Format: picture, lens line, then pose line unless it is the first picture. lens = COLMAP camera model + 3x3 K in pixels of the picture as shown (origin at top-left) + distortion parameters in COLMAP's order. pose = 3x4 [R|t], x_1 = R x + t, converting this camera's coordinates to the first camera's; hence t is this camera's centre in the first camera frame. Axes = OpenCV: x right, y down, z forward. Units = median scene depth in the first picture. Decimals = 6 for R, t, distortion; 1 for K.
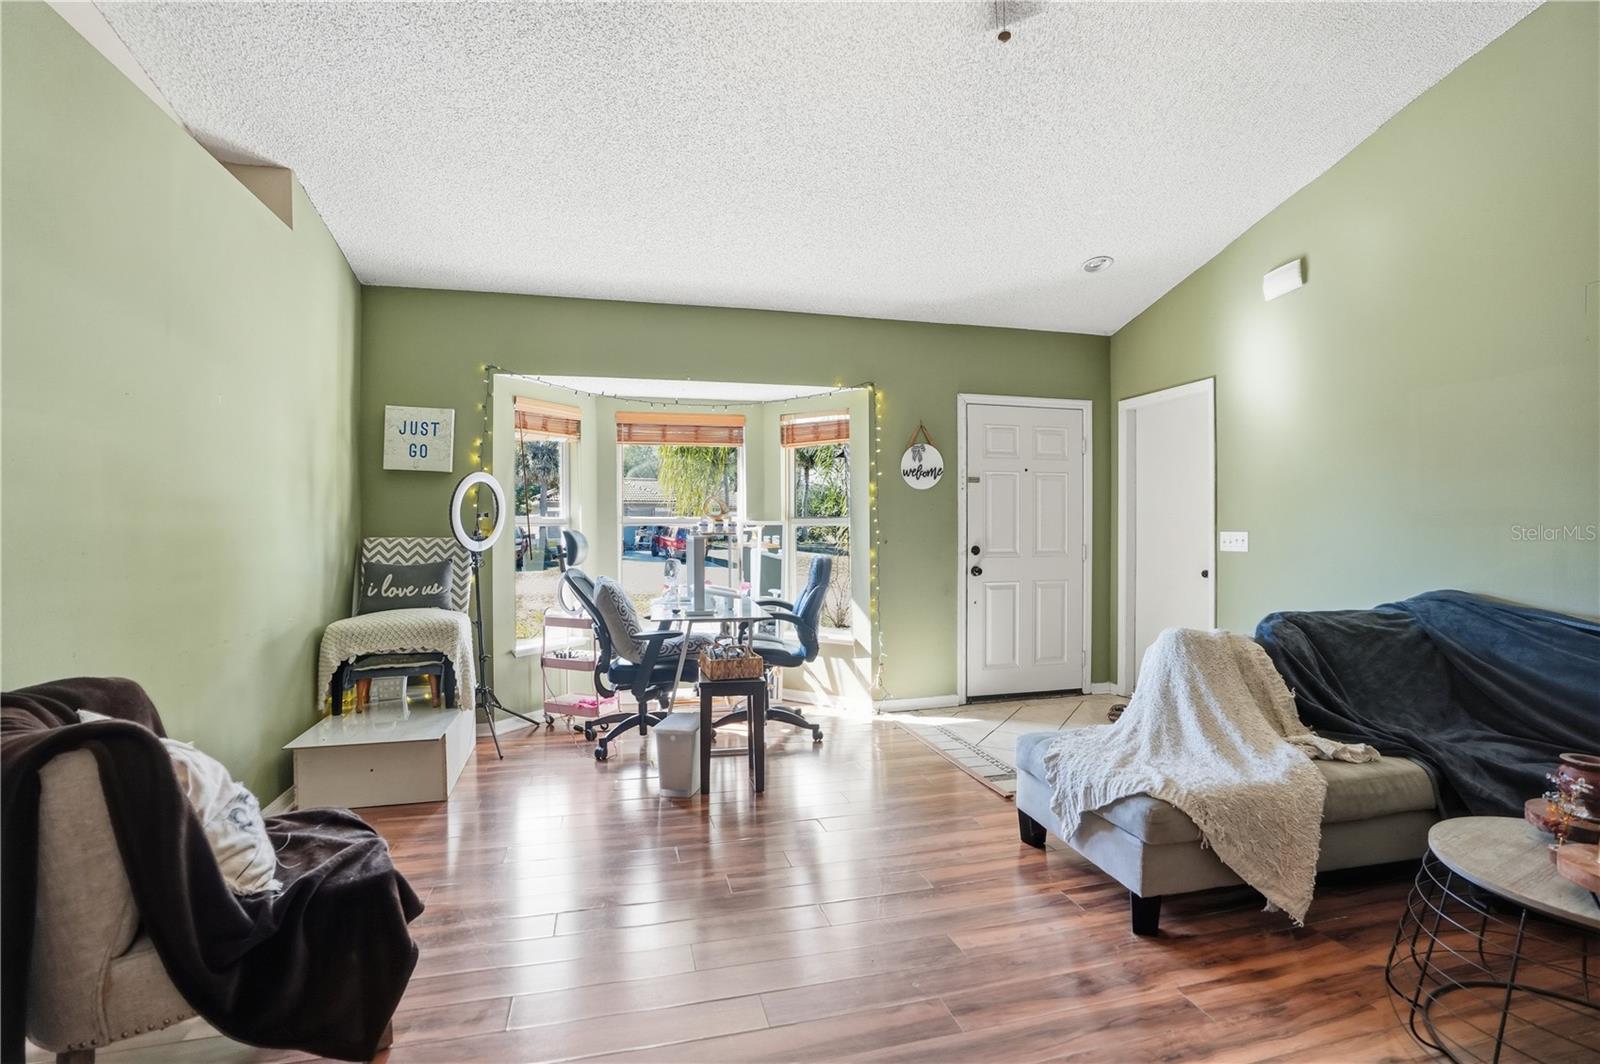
lens RADIAL K [[749.8, 0, 795.4], [0, 749.8, 515.5], [0, 0, 1]] dist [-0.070804, 0.027181]
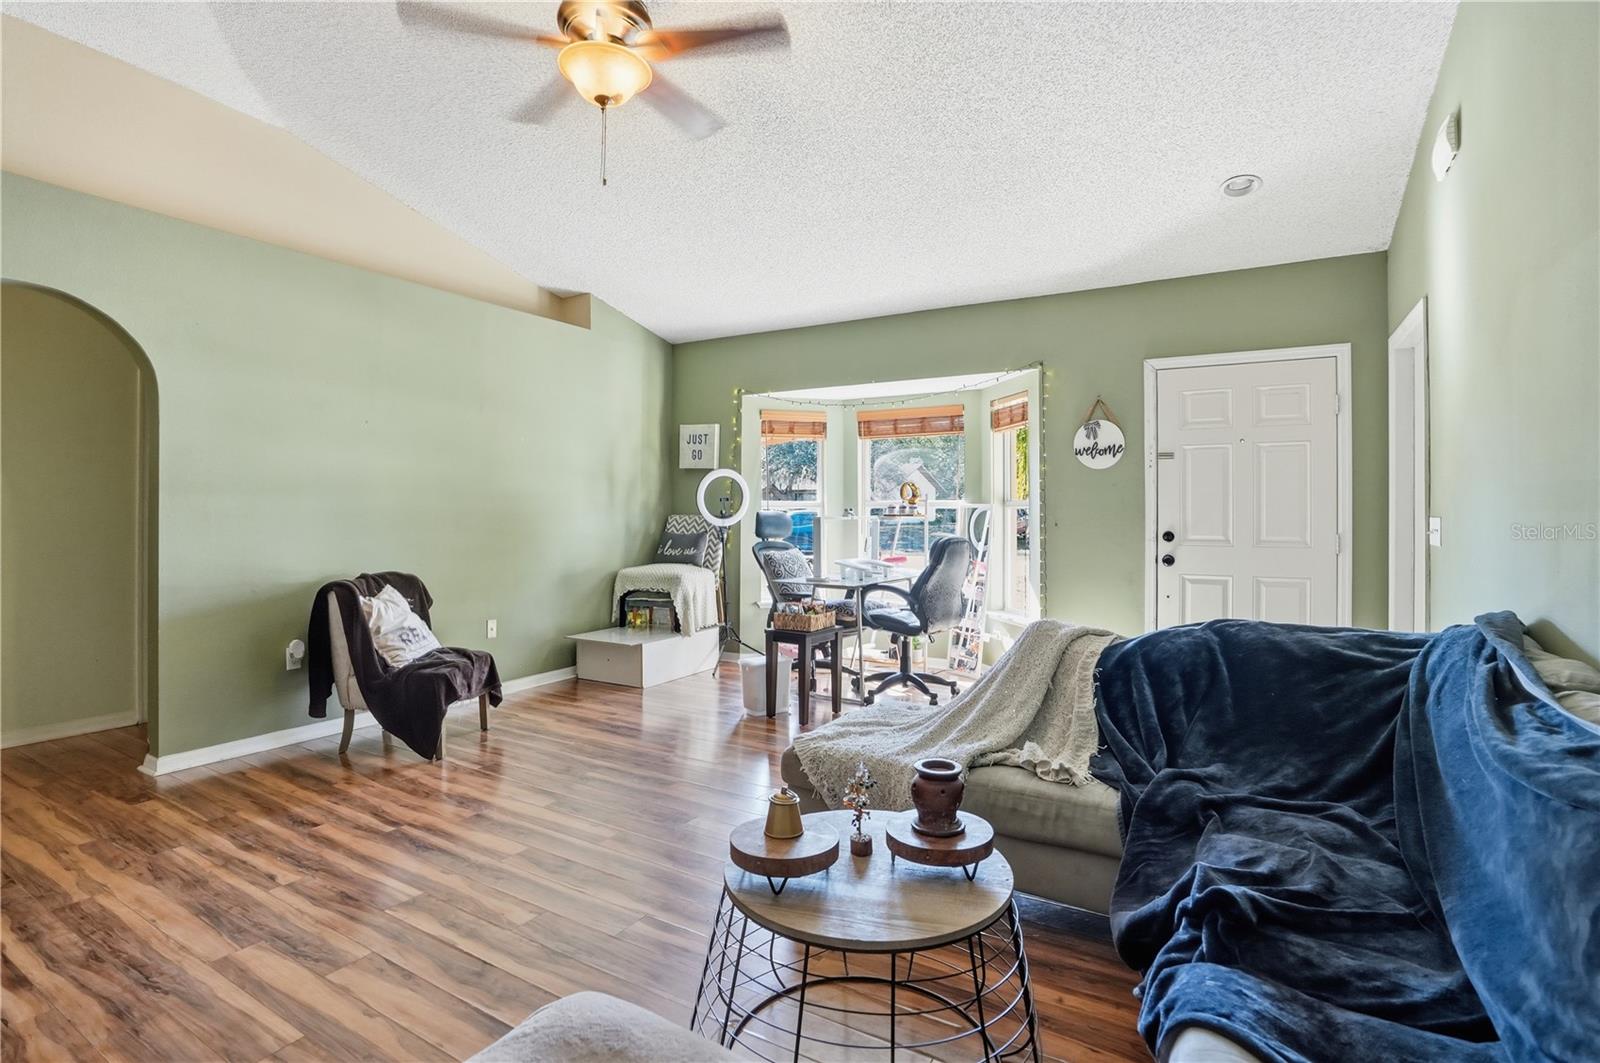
lens RADIAL K [[762.0, 0, 797.7], [0, 762.0, 495.7], [0, 0, 1]] dist [-0.064141, -0.000112]
pose [[0.709283, -0.009840, -0.704855, 0.572371], [0.005392, 0.999949, -0.008533, 0.004148], [0.704903, 0.002252, 0.709300, 0.077234]]
